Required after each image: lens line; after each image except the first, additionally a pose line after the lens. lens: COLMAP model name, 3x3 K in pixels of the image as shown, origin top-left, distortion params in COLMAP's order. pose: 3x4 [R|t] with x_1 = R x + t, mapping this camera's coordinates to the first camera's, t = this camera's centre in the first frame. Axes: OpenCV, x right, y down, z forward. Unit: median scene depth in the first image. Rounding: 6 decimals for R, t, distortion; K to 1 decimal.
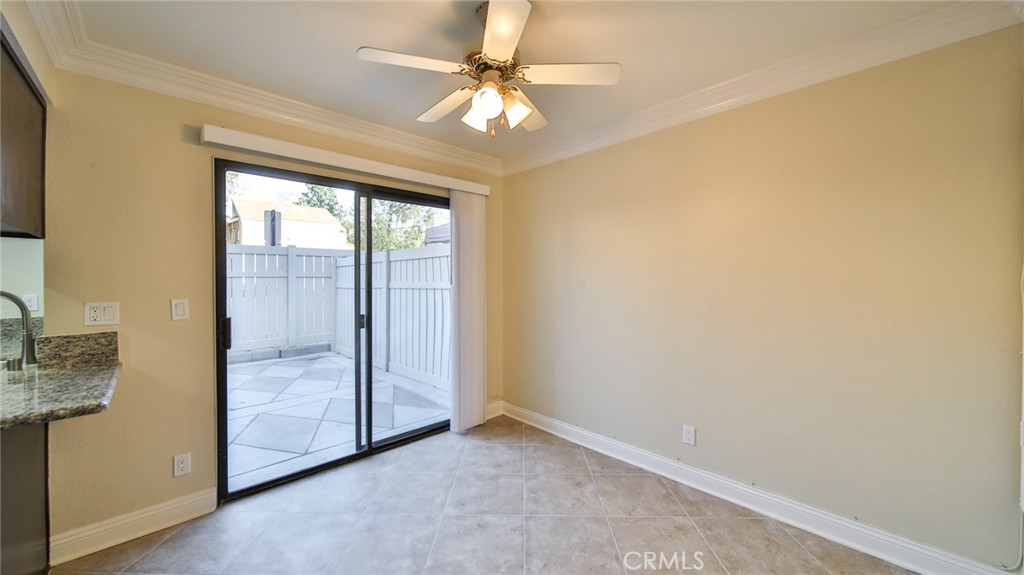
lens RADIAL K [[381.5, 0, 512.9], [0, 381.5, 281.0], [0, 0, 1]] dist [0.001366, -0.001690]
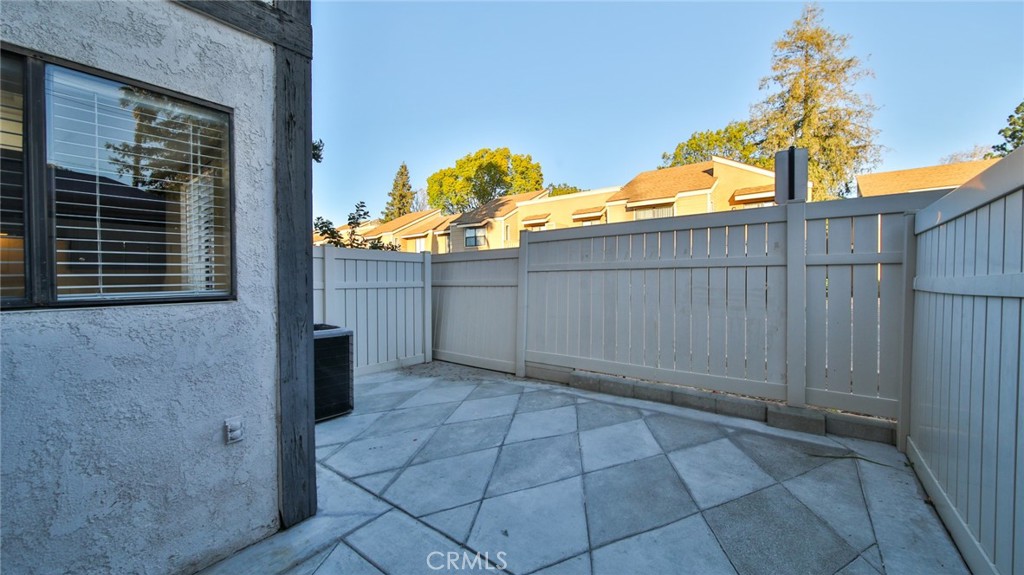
lens RADIAL K [[381.5, 0, 511.2], [0, 381.5, 278.2], [0, 0, 1]] dist [0.001366, -0.001690]
pose [[0.154246, 0.002020, -0.988030, -0.447172], [-0.000024, 0.999998, 0.002041, 0.015978], [0.988033, -0.000291, 0.154245, 1.685656]]
